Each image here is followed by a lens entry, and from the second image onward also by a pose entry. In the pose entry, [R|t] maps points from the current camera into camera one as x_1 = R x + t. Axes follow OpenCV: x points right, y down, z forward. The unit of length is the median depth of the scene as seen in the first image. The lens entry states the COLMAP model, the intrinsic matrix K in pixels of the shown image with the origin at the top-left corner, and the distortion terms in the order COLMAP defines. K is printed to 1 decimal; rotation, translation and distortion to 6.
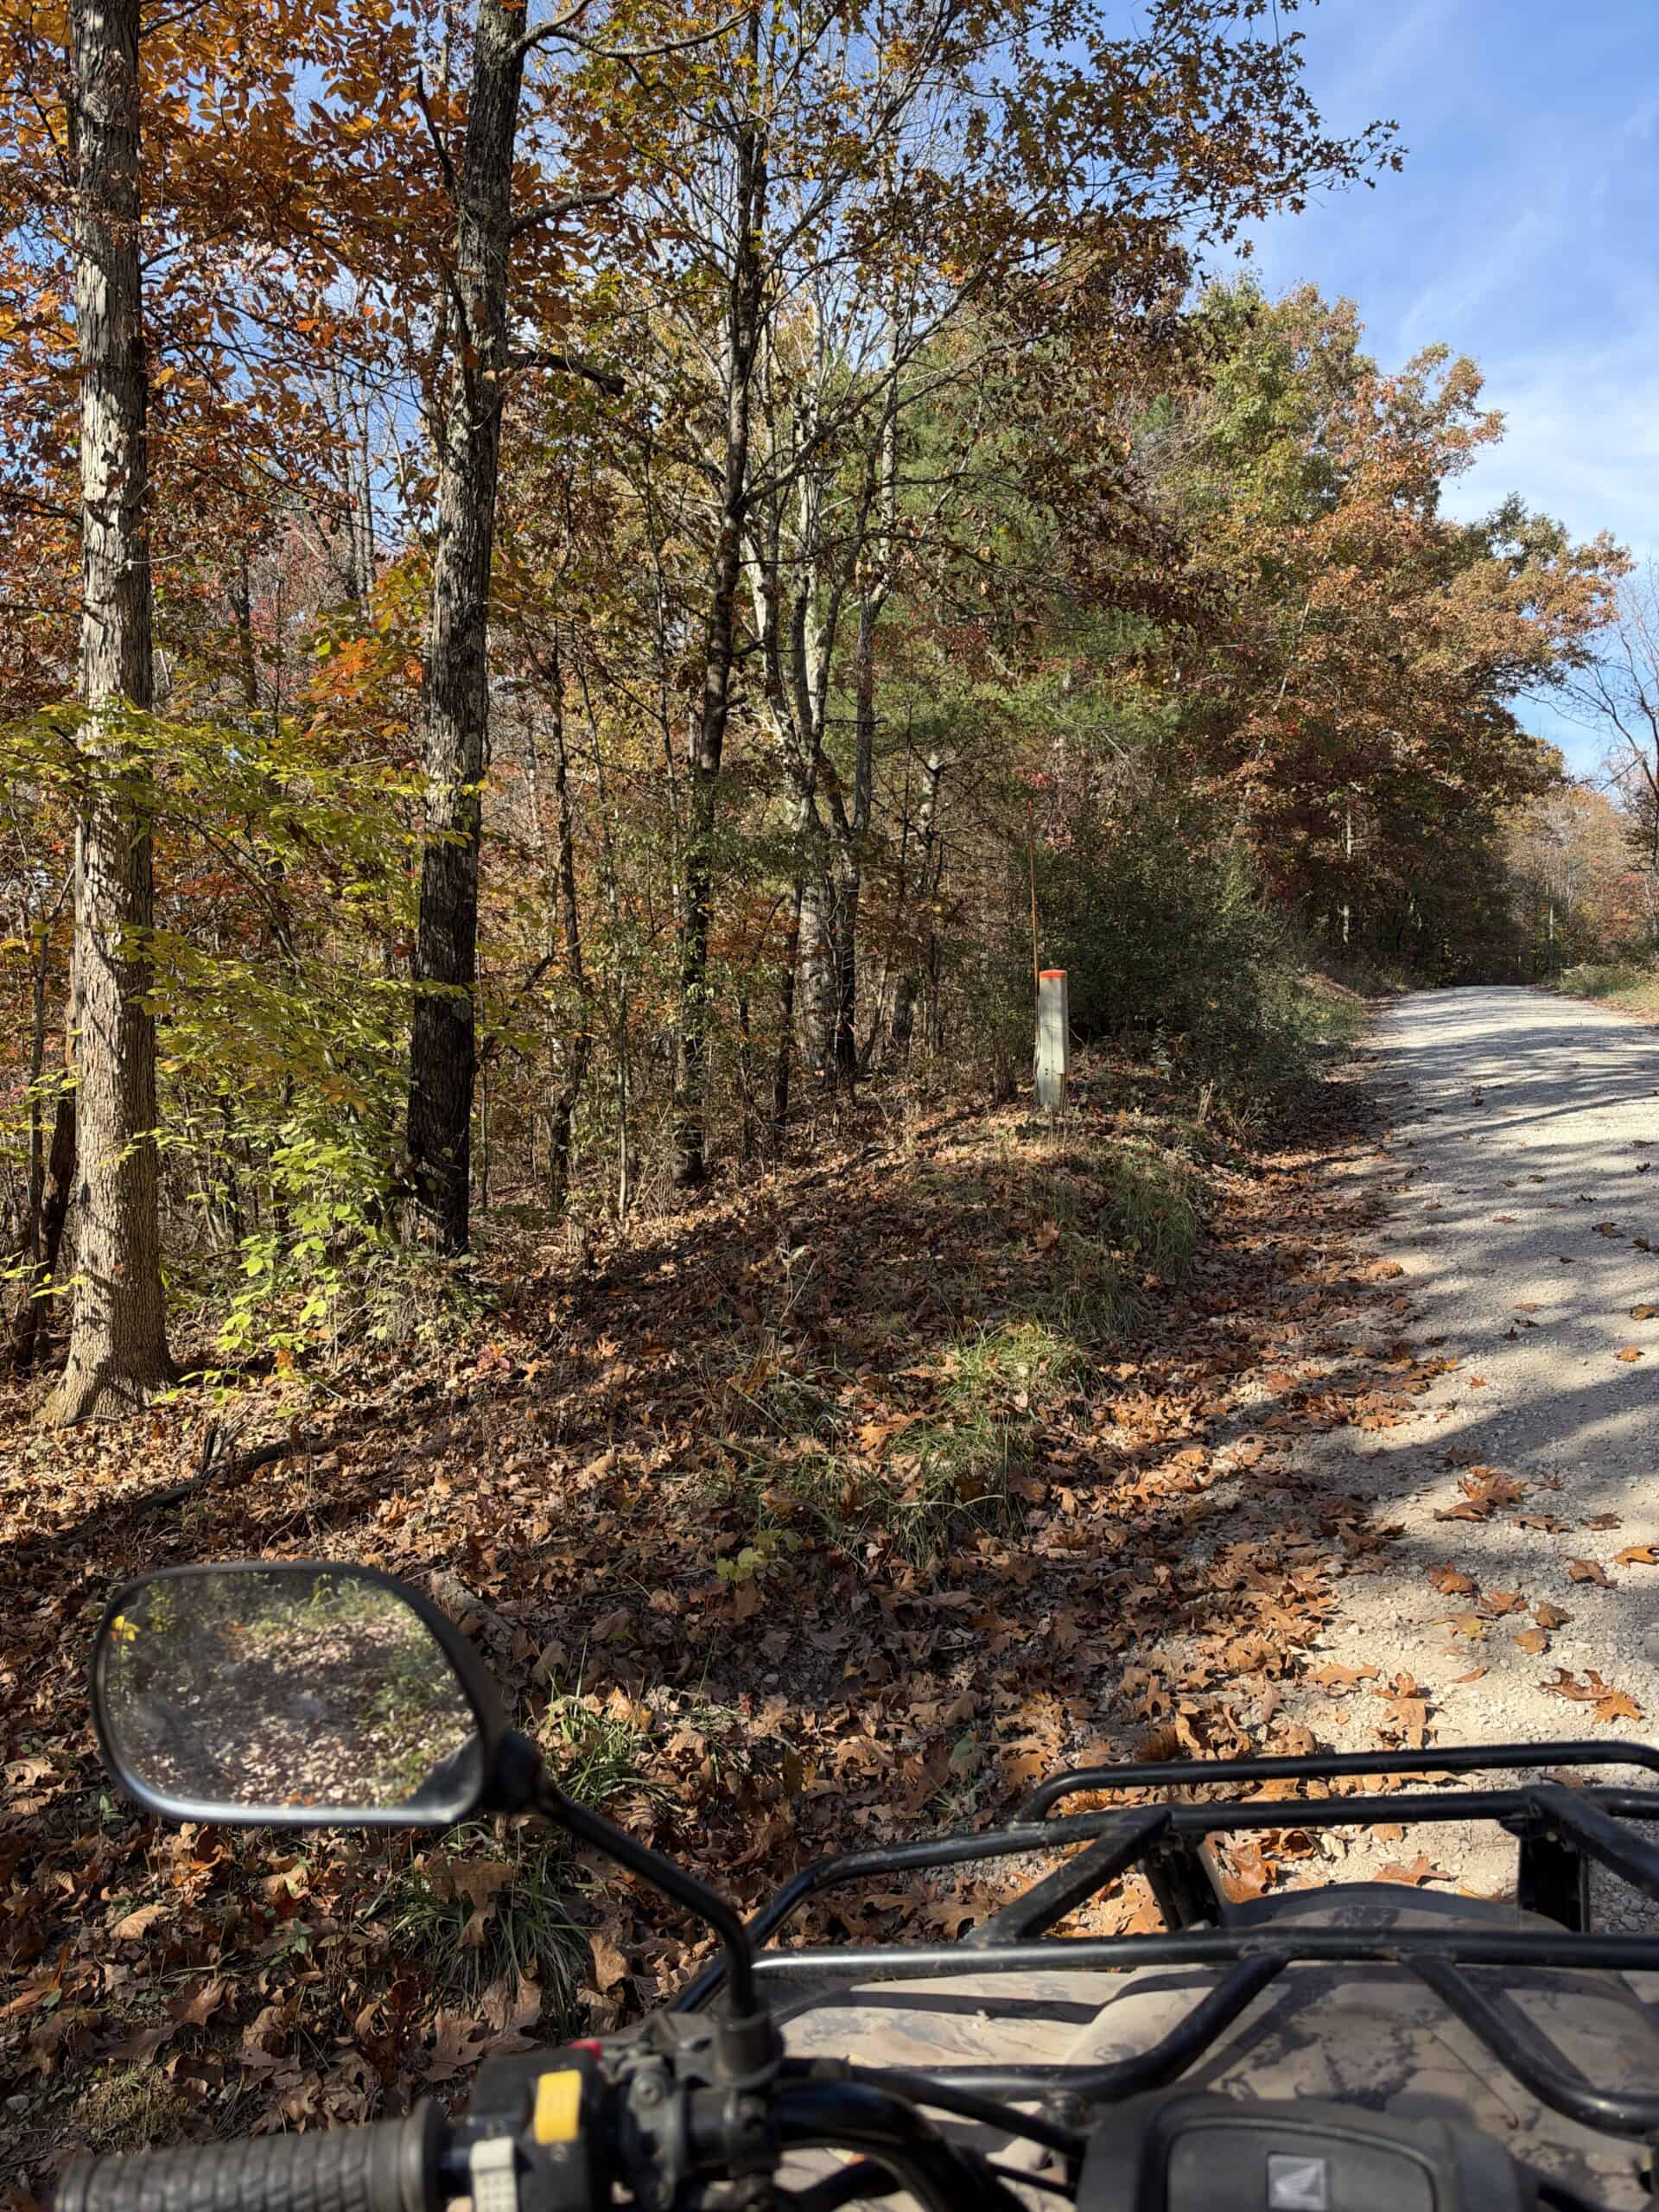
lens RADIAL K [[1572.6, 0, 829.5], [0, 1572.6, 1106.0], [0, 0, 1]] dist [0.121823, -0.216346]
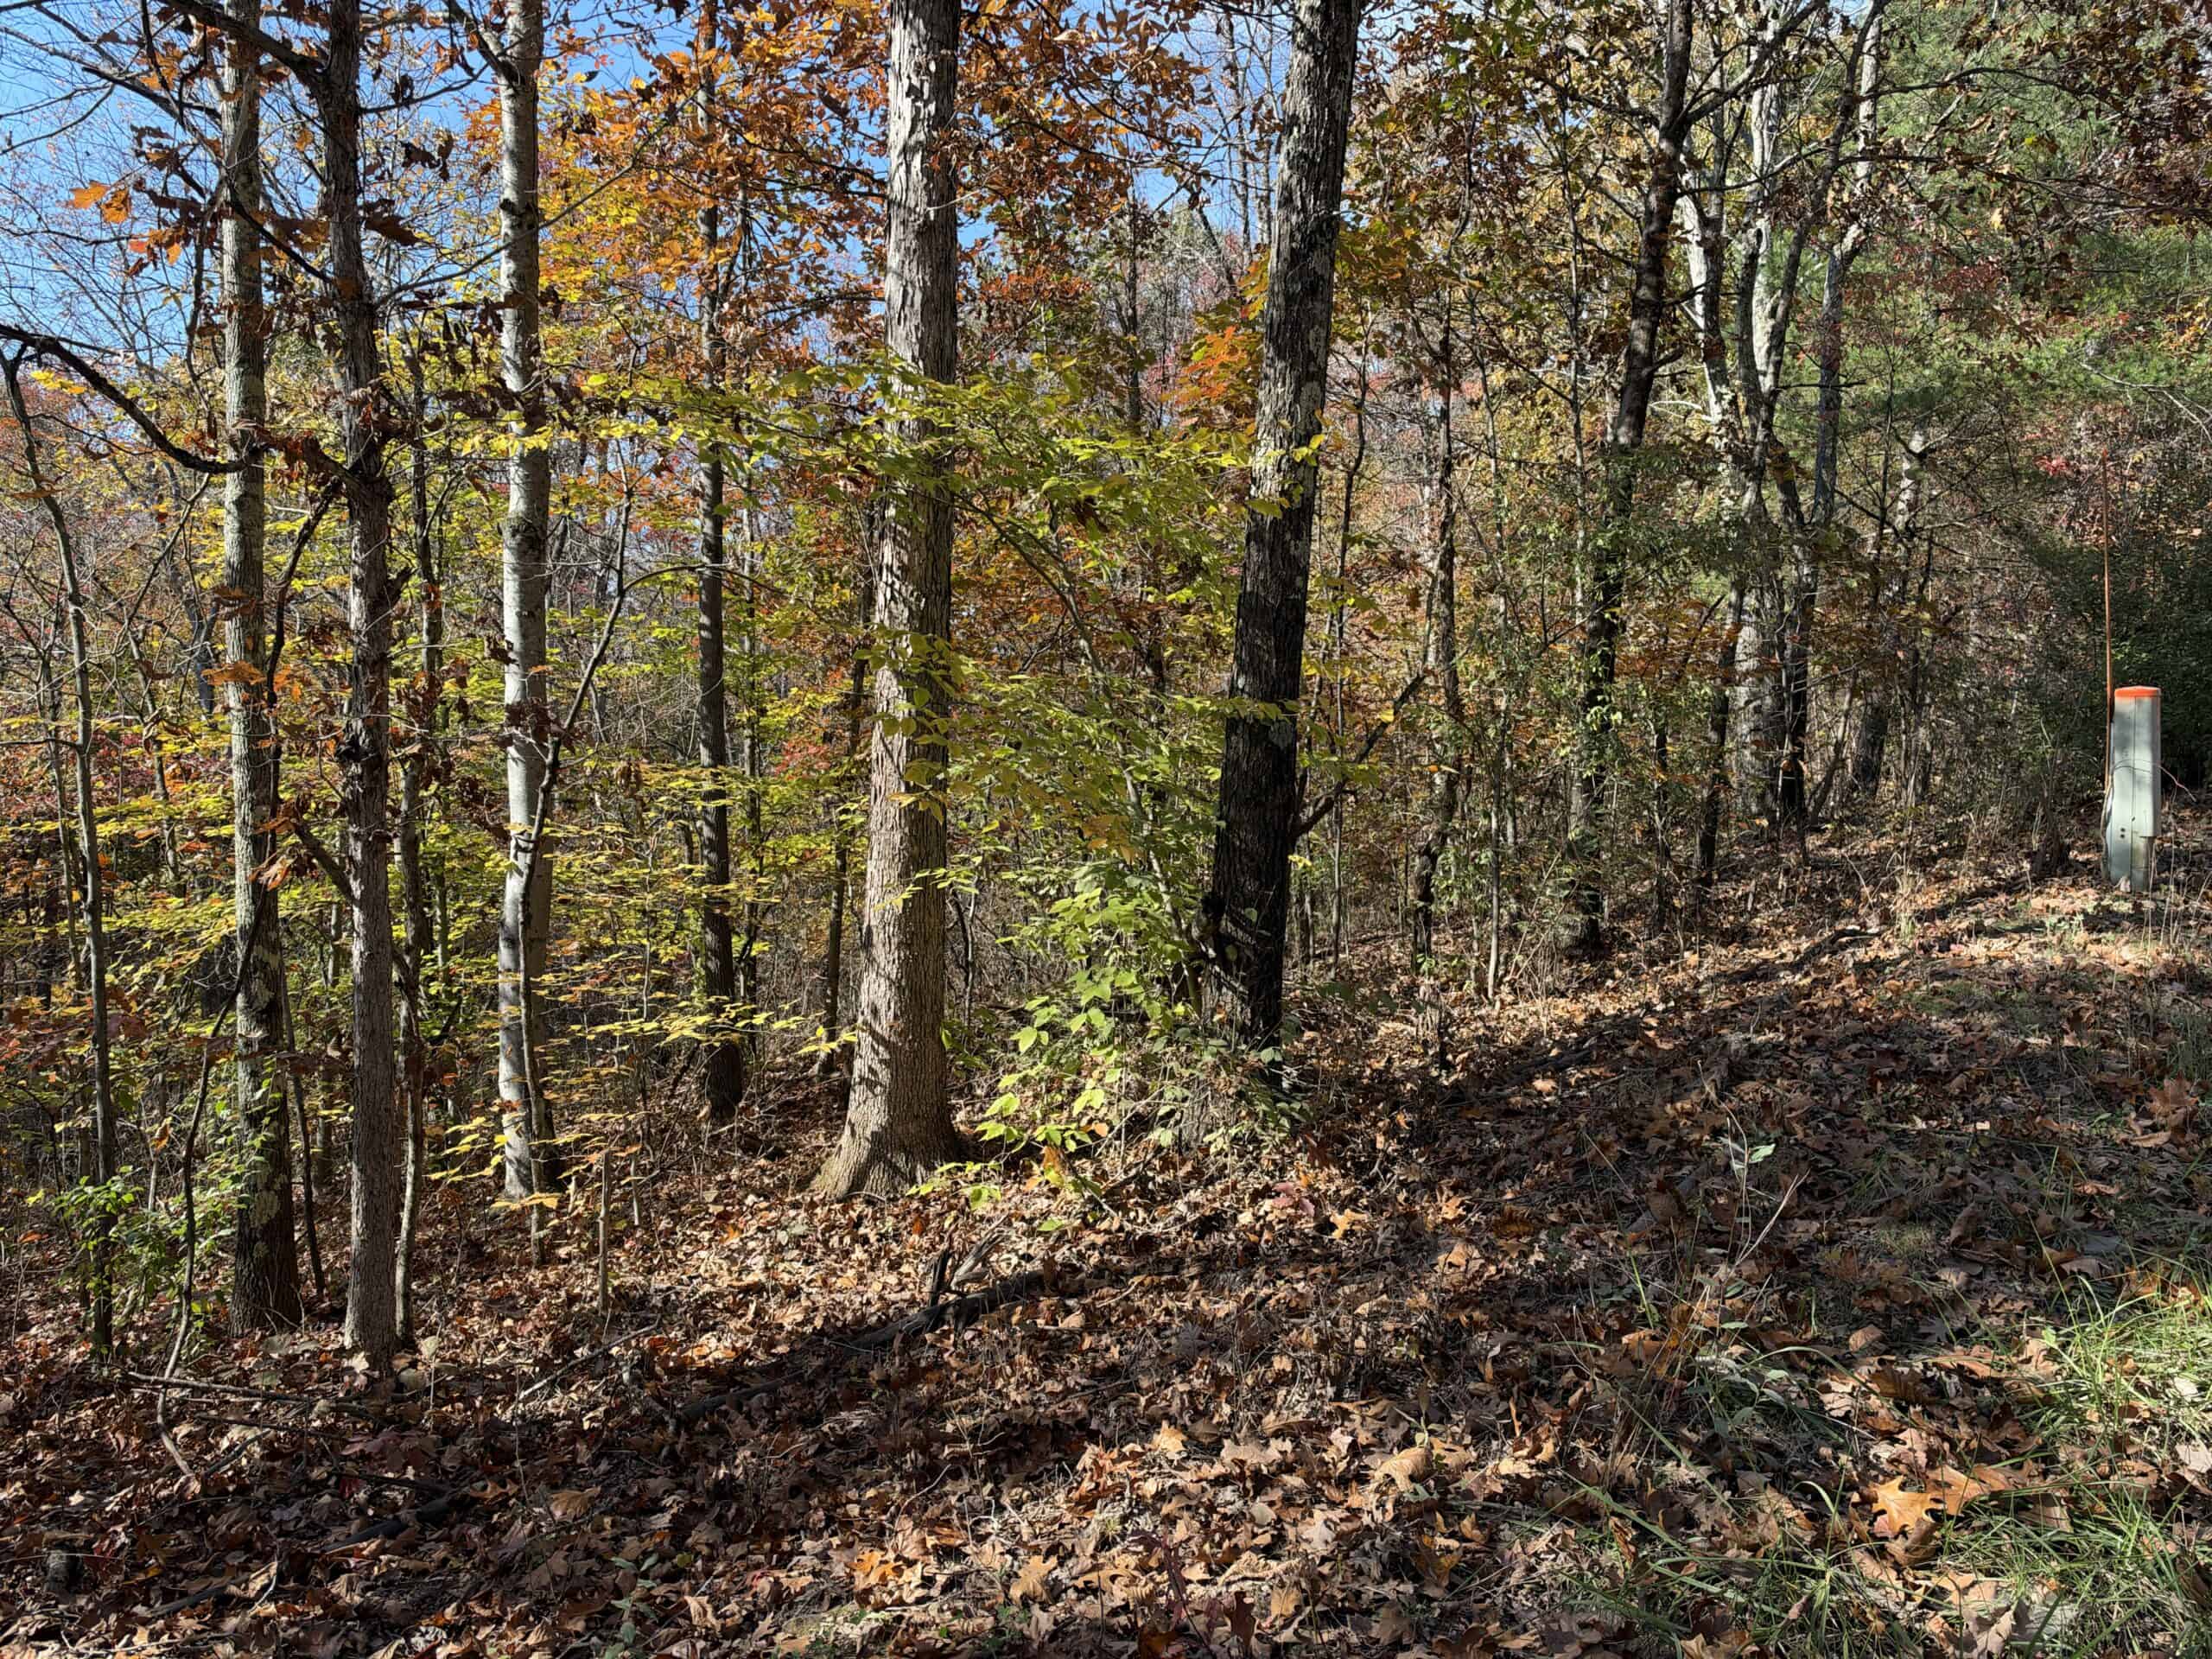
lens RADIAL K [[1572.6, 0, 1101.9], [0, 1572.6, 817.0], [0, 0, 1]] dist [0.121823, -0.216346]
pose [[0.925147, 0.030240, -0.378403, -0.015590], [-0.035662, 0.999337, -0.007328, -0.009422], [0.377930, 0.020274, 0.925612, 0.224077]]
